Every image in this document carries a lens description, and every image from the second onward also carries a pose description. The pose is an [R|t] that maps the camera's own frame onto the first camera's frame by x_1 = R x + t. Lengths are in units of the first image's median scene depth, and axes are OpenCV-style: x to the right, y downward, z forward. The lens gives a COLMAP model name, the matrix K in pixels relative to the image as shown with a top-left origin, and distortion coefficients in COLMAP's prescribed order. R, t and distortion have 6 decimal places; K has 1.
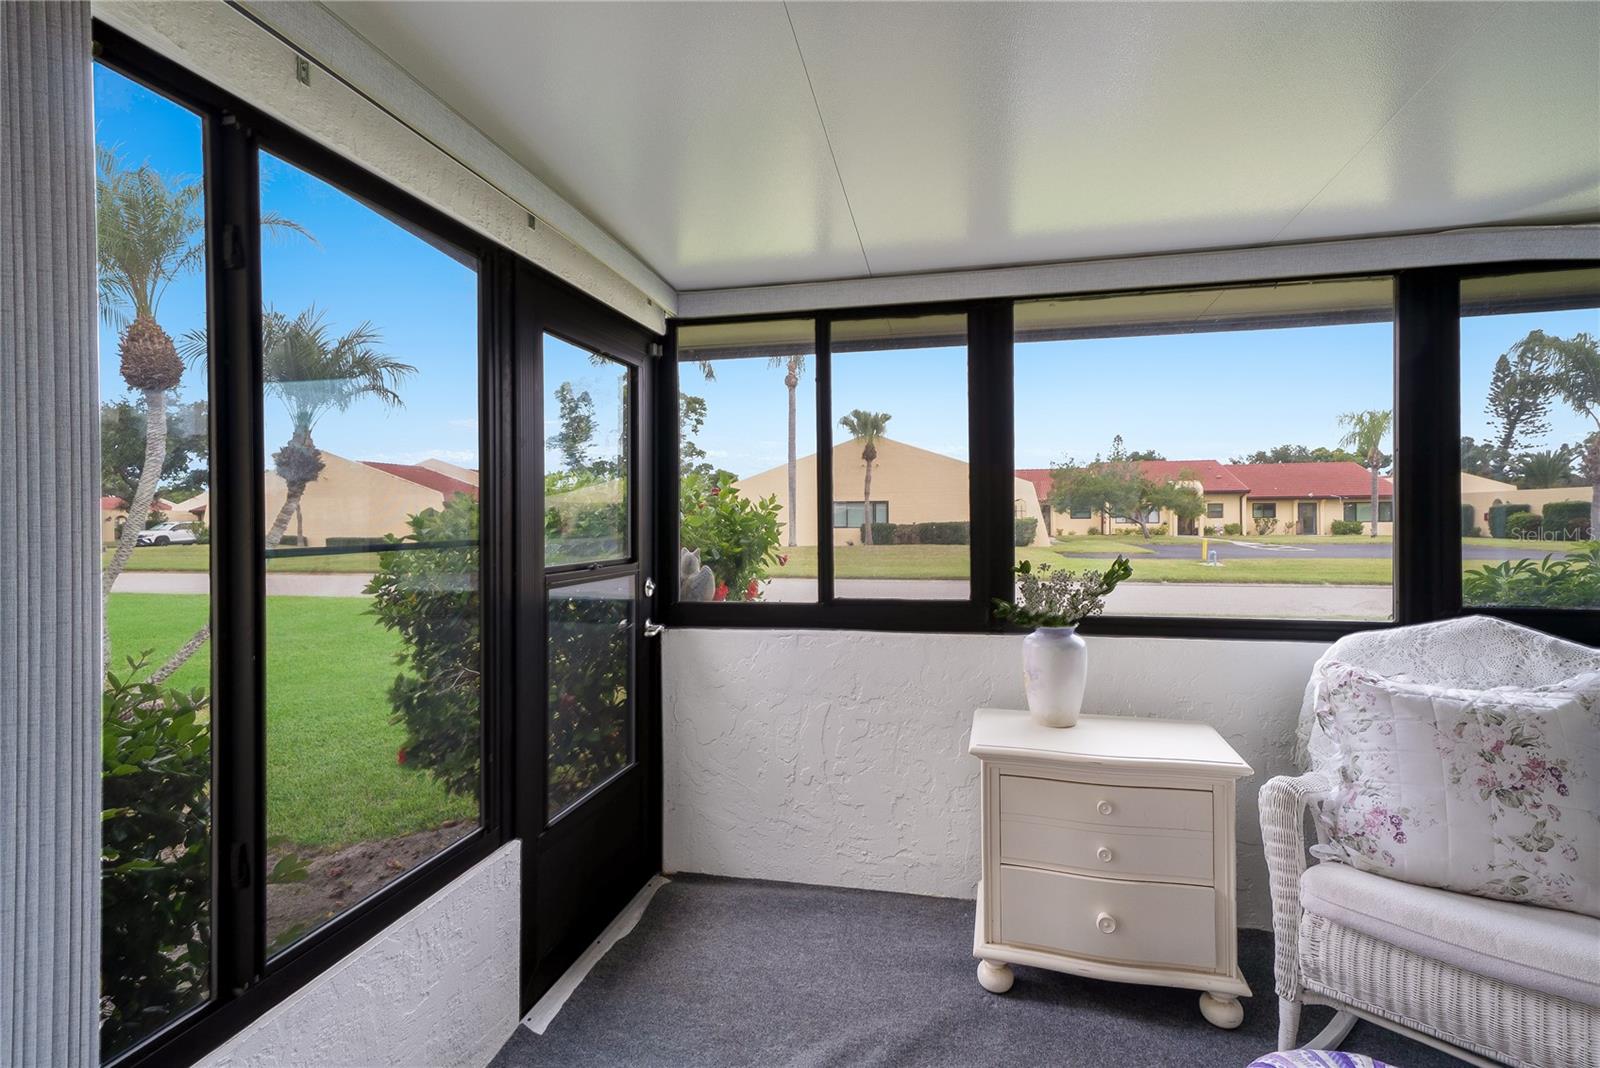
lens RADIAL K [[788.7, 0, 803.2], [0, 788.7, 524.9], [0, 0, 1]] dist [0.001713, 0.000072]
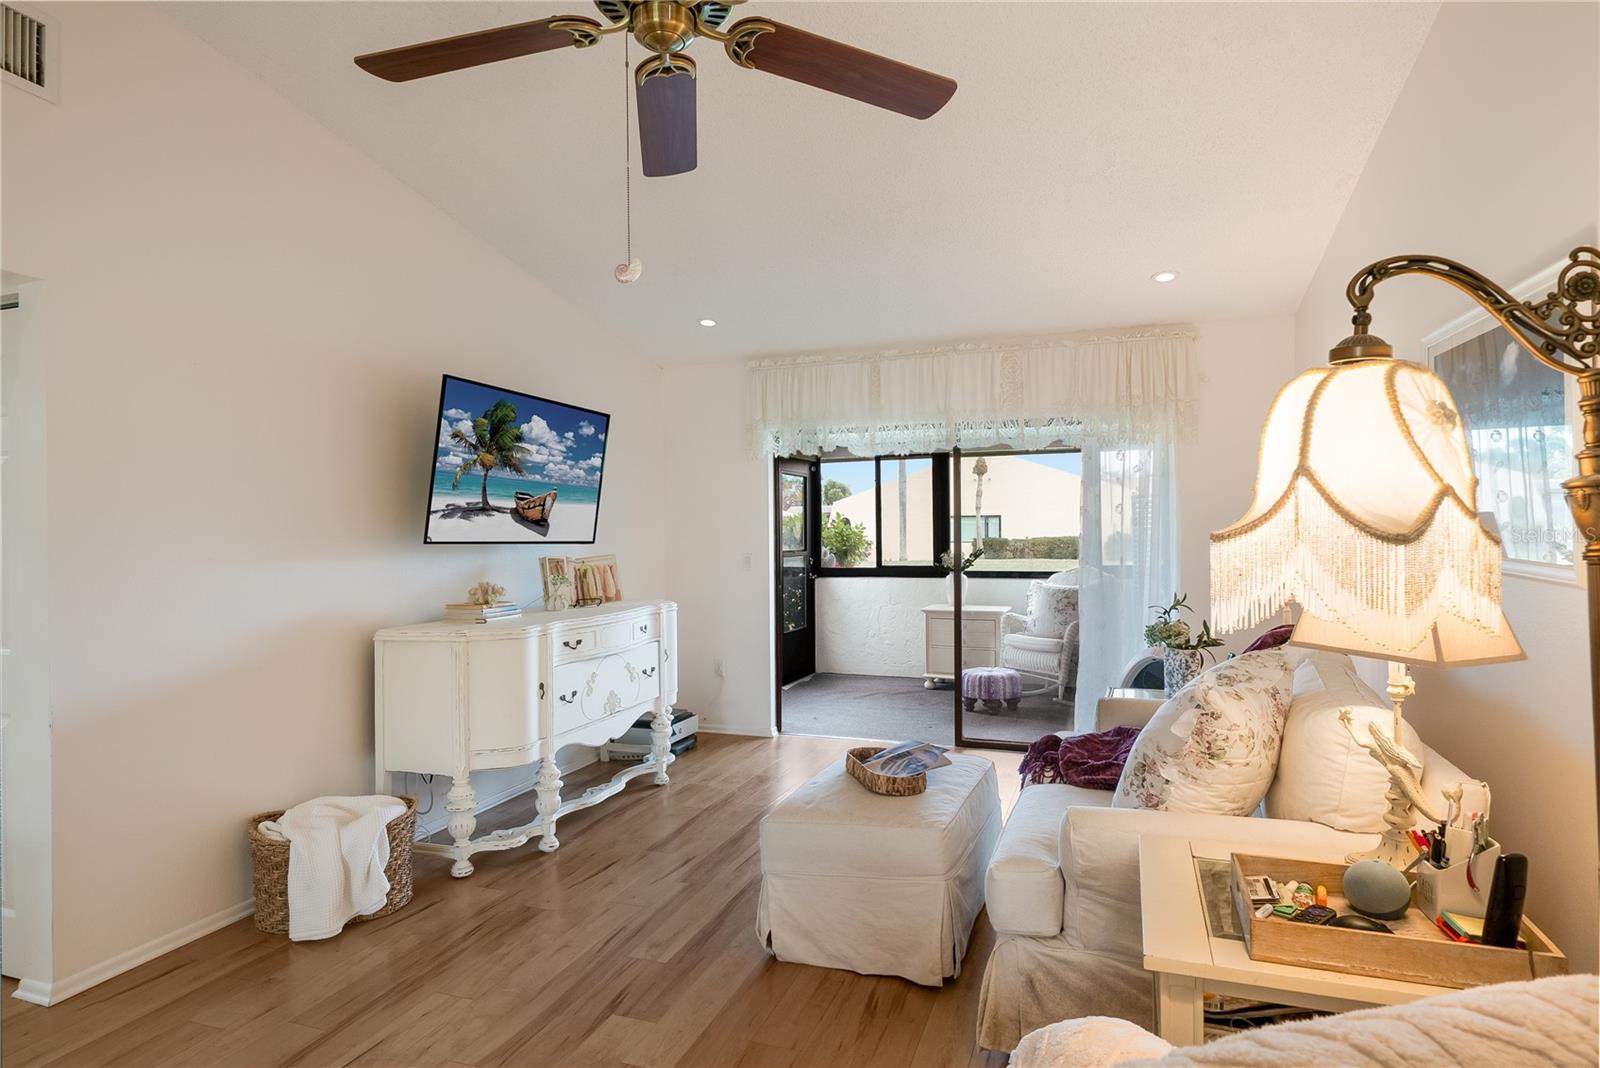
lens RADIAL K [[887.8, 0, 800.0], [0, 887.8, 534.0], [0, 0, 1]] dist [0.000817, 0.000187]
pose [[0.990342, -0.005078, -0.138551, 0.161933], [0.004050, 0.999962, -0.007697, 0.011548], [0.138585, 0.007062, 0.990325, -1.763470]]
